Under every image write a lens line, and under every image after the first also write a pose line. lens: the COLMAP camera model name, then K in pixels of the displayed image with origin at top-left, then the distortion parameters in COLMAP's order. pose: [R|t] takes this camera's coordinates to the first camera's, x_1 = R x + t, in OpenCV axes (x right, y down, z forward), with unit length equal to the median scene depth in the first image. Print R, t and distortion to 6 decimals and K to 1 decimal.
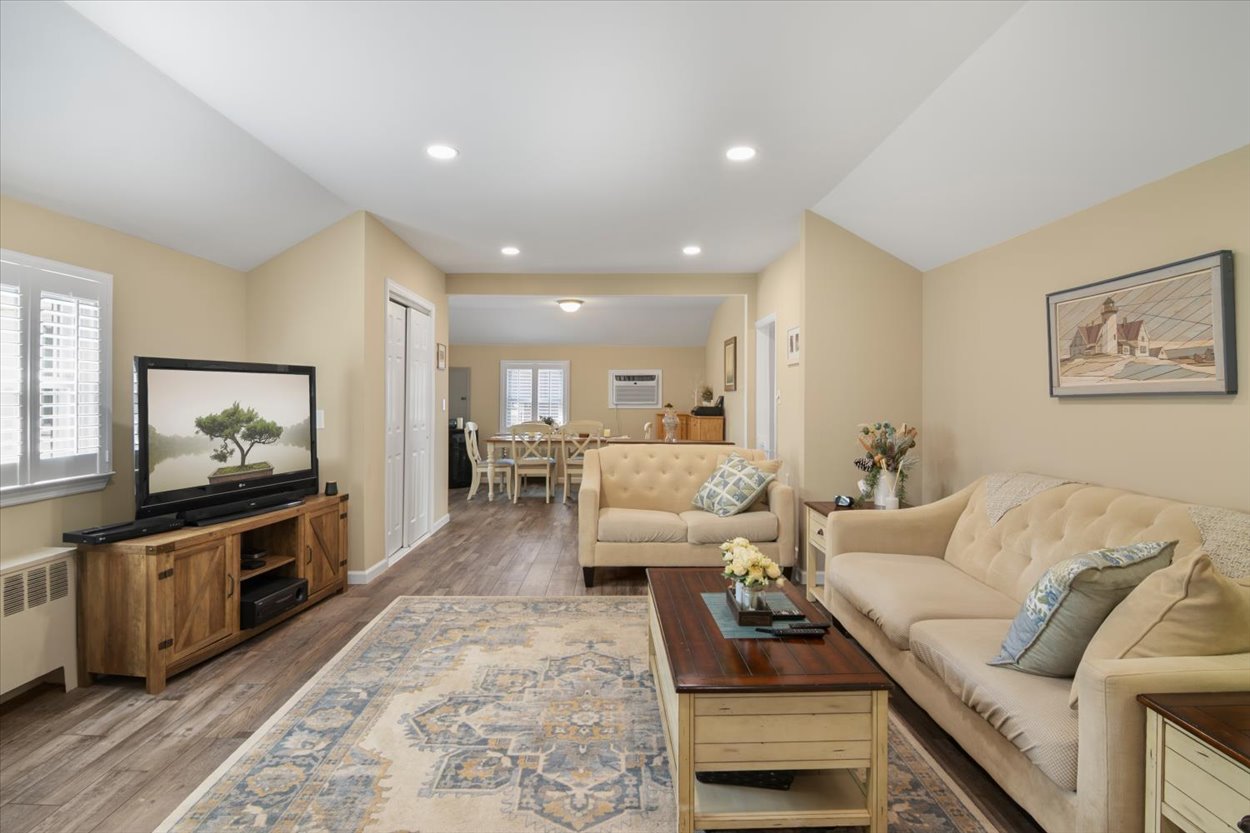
lens RADIAL K [[651.3, 0, 625.0], [0, 651.3, 416.5], [0, 0, 1]] dist [-0.000377, -0.012333]
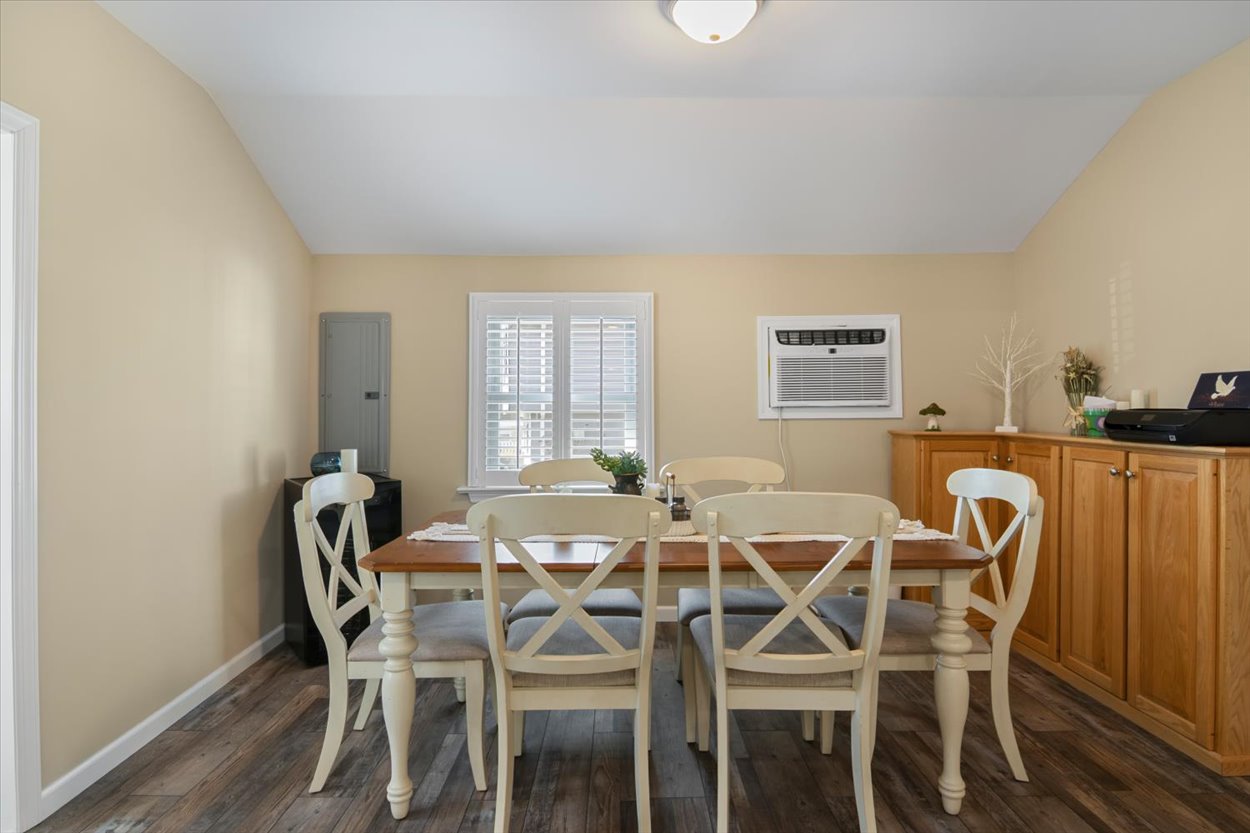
lens RADIAL K [[651.3, 0, 625.0], [0, 651.3, 416.5], [0, 0, 1]] dist [-0.000377, -0.012333]
pose [[0.999909, -0.005868, -0.012115, -0.097269], [0.005852, 0.999982, -0.001283, -0.013957], [0.012123, 0.001212, 0.999926, 0.629077]]
